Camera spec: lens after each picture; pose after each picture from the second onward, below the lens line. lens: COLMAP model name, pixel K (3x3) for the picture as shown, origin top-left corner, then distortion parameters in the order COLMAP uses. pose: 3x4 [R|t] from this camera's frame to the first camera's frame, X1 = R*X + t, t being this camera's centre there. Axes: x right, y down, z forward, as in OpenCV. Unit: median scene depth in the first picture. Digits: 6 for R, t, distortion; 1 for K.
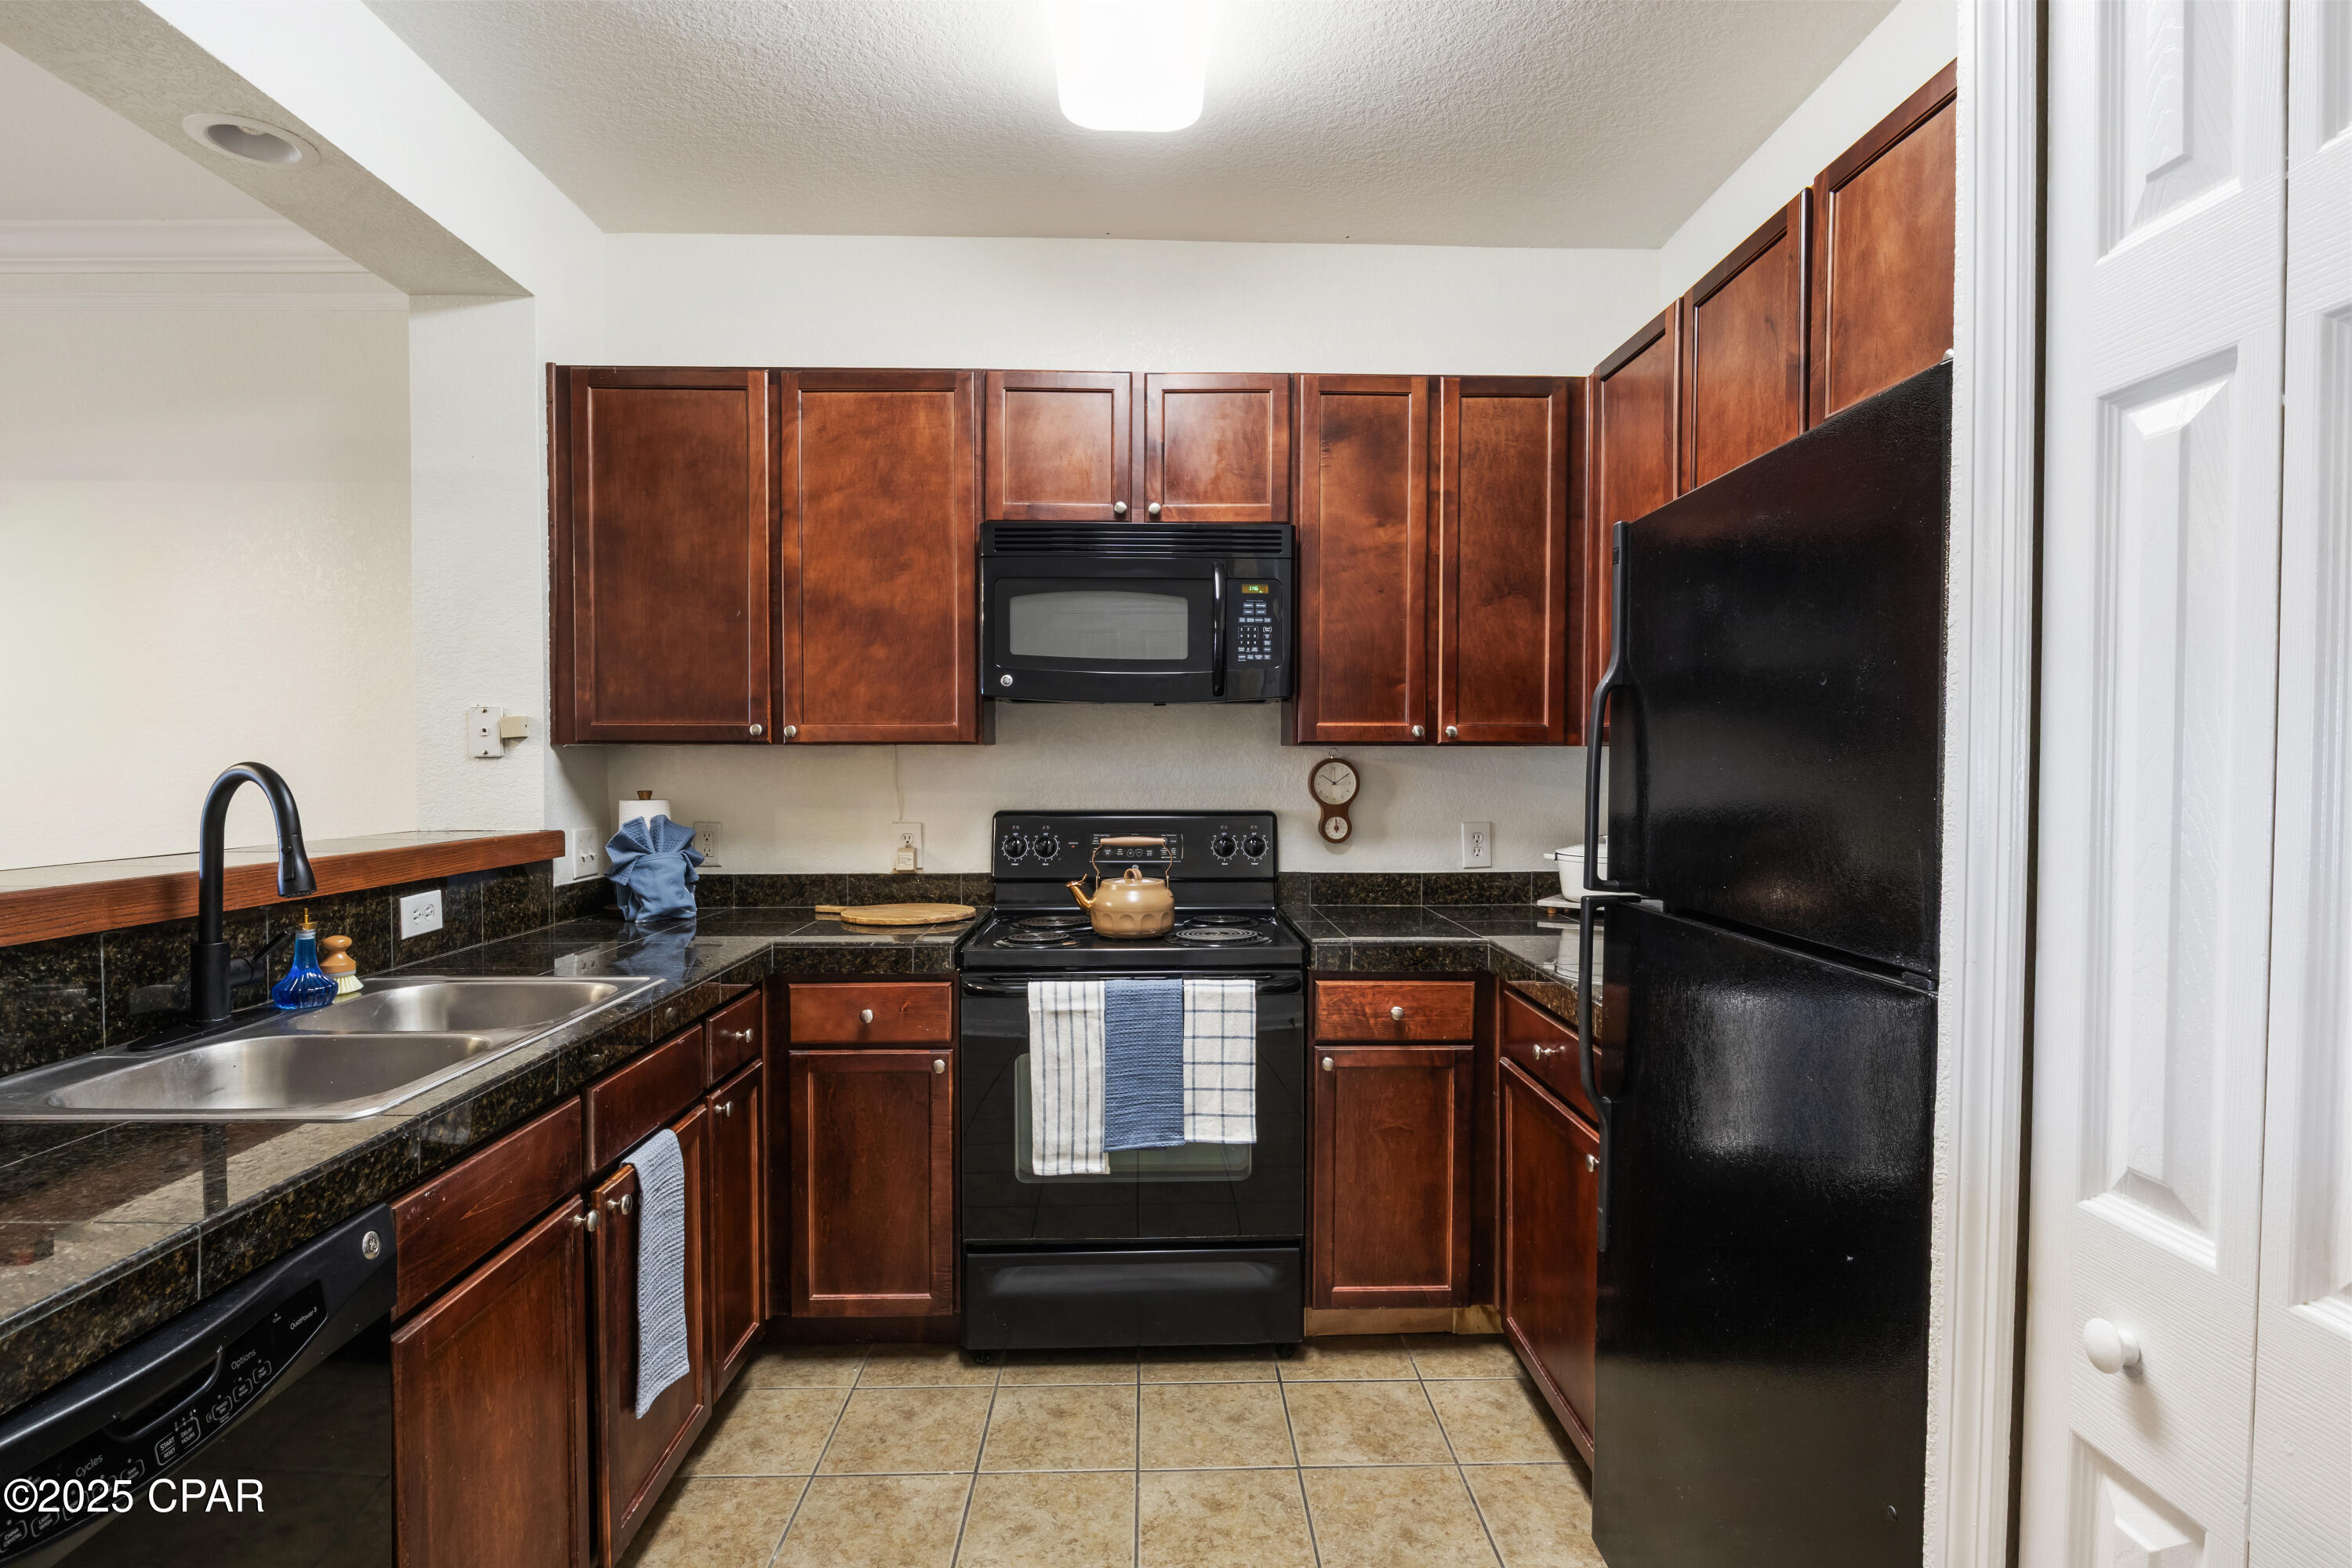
lens RADIAL K [[1167.2, 0, 1176.0], [0, 1167.2, 784.0], [0, 0, 1]] dist [-0.014758, 0.000998]
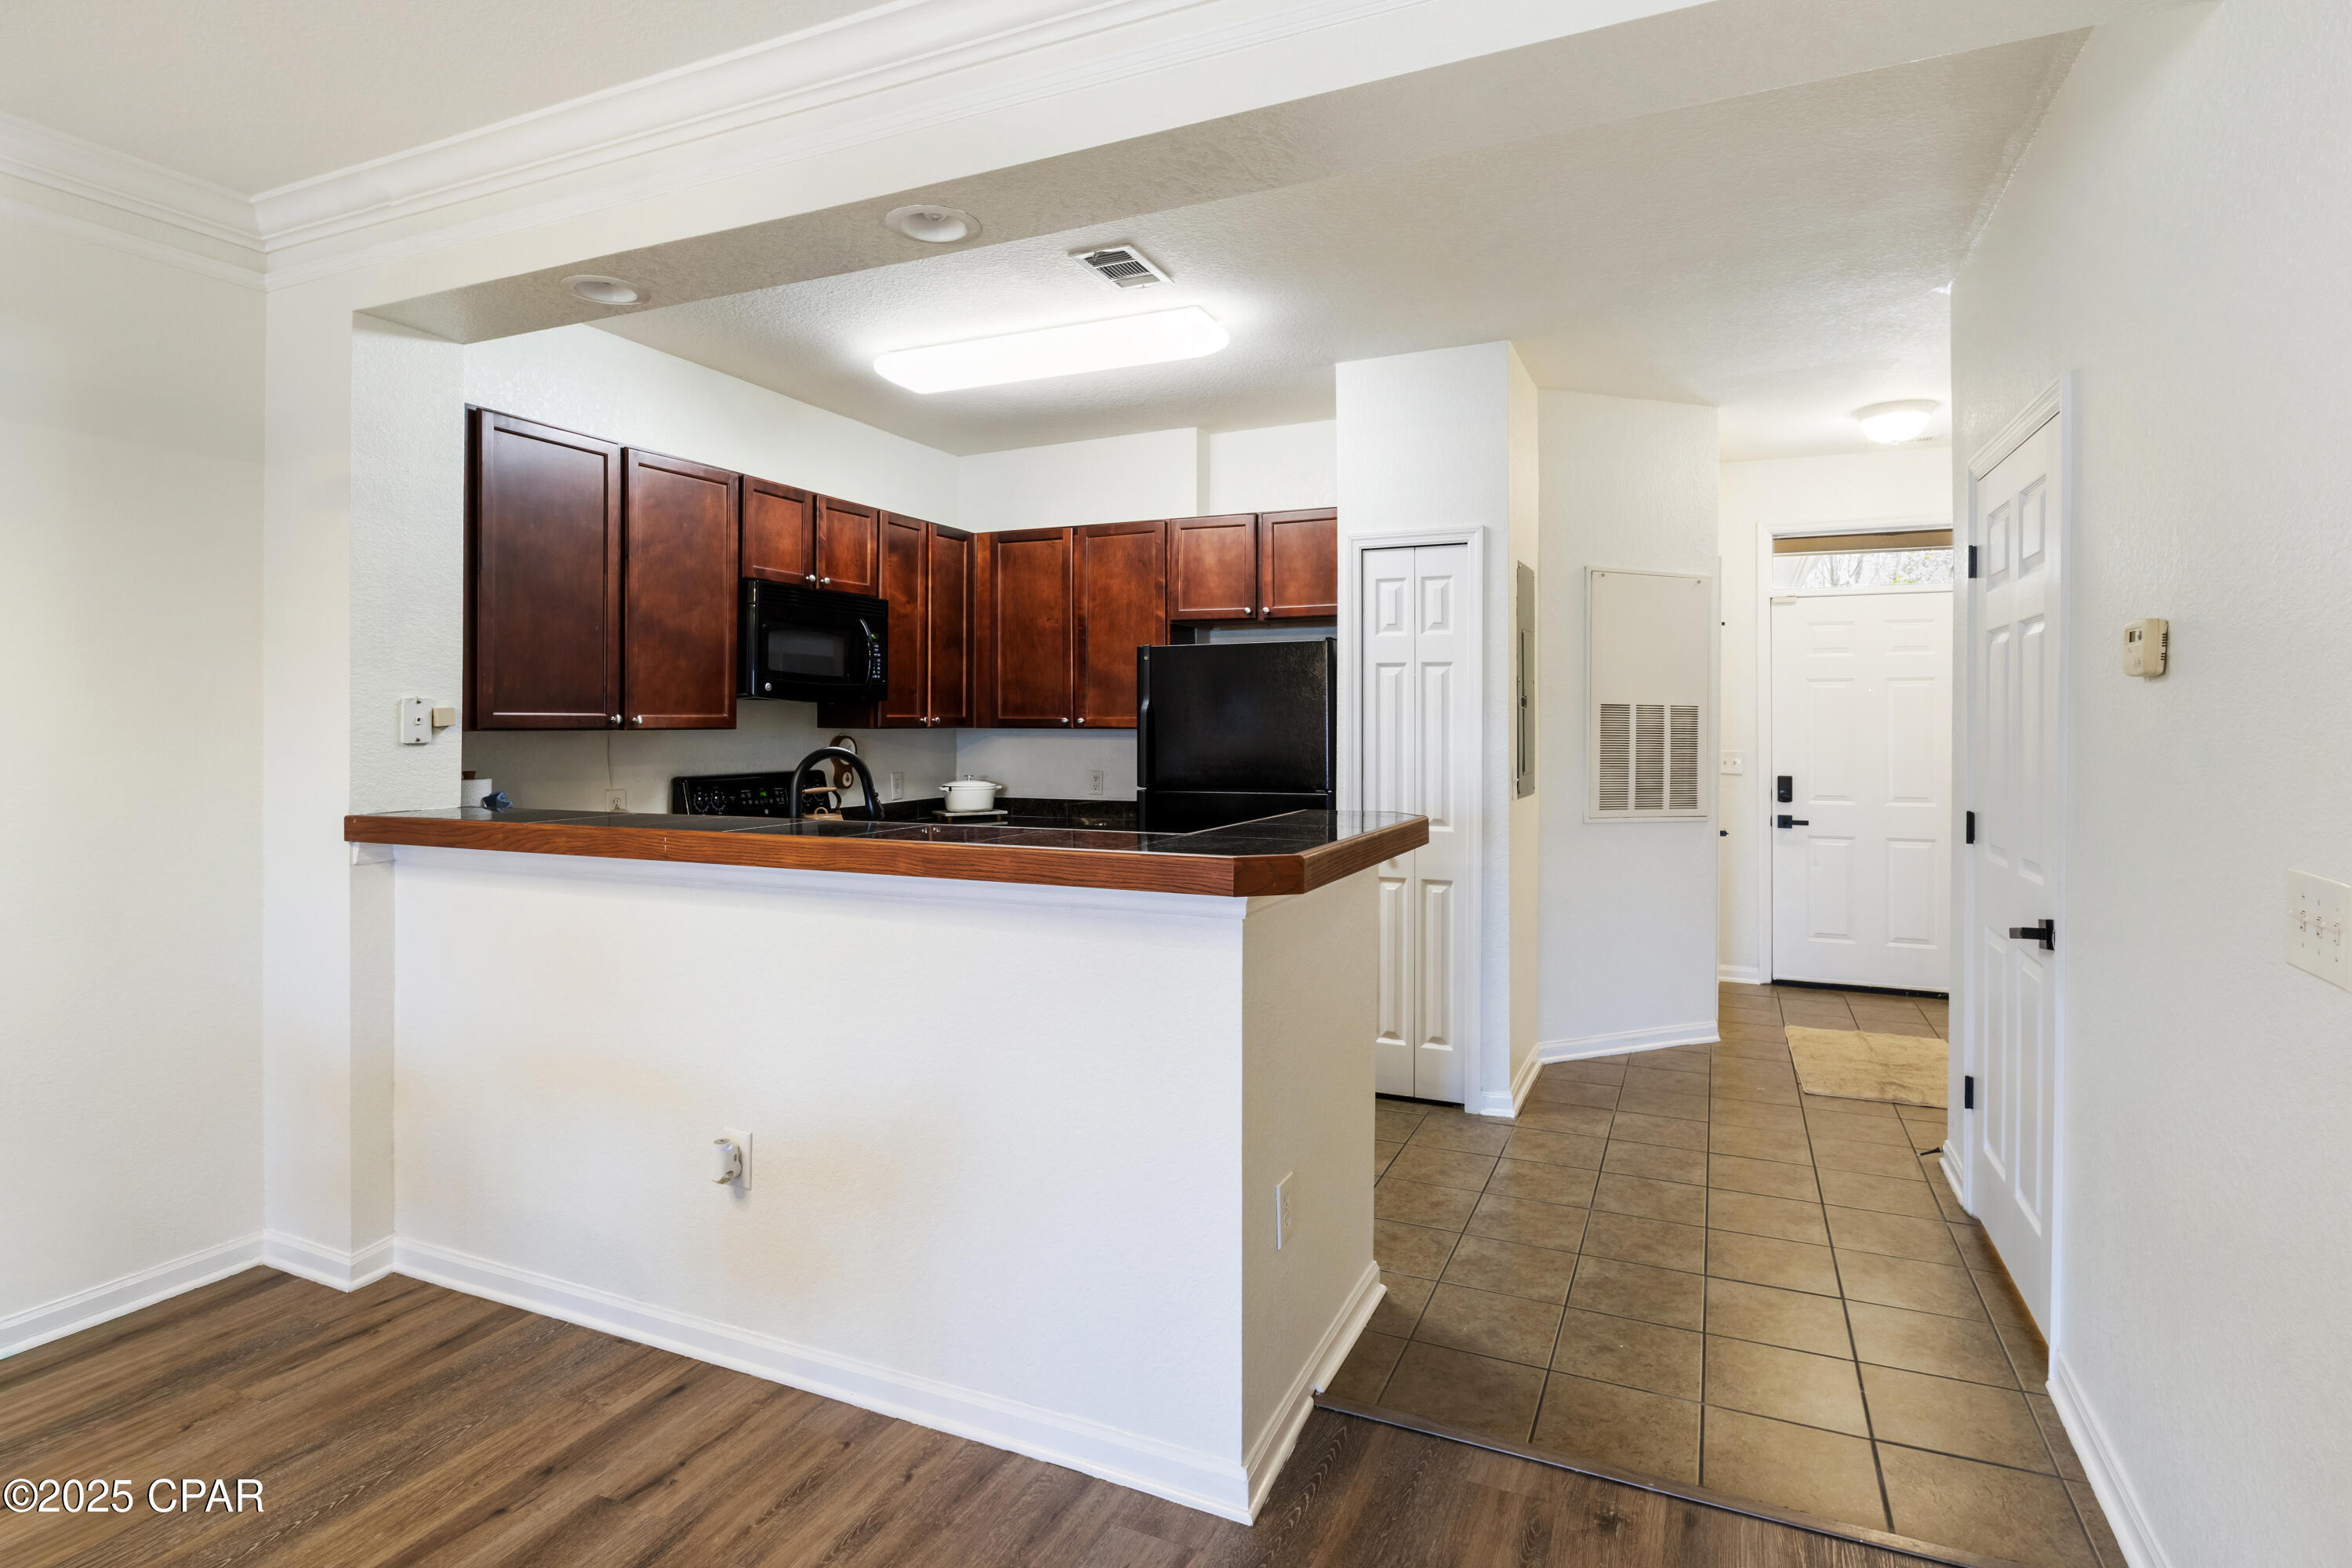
lens RADIAL K [[1198.3, 0, 1177.4], [0, 1198.3, 693.4], [0, 0, 1]] dist [-0.014861, 0.000458]
pose [[0.429669, 0.021090, 0.902740, -1.277818], [0.022113, 0.999182, -0.033868, -0.016121], [-0.902716, 0.034514, 0.428851, -0.130379]]
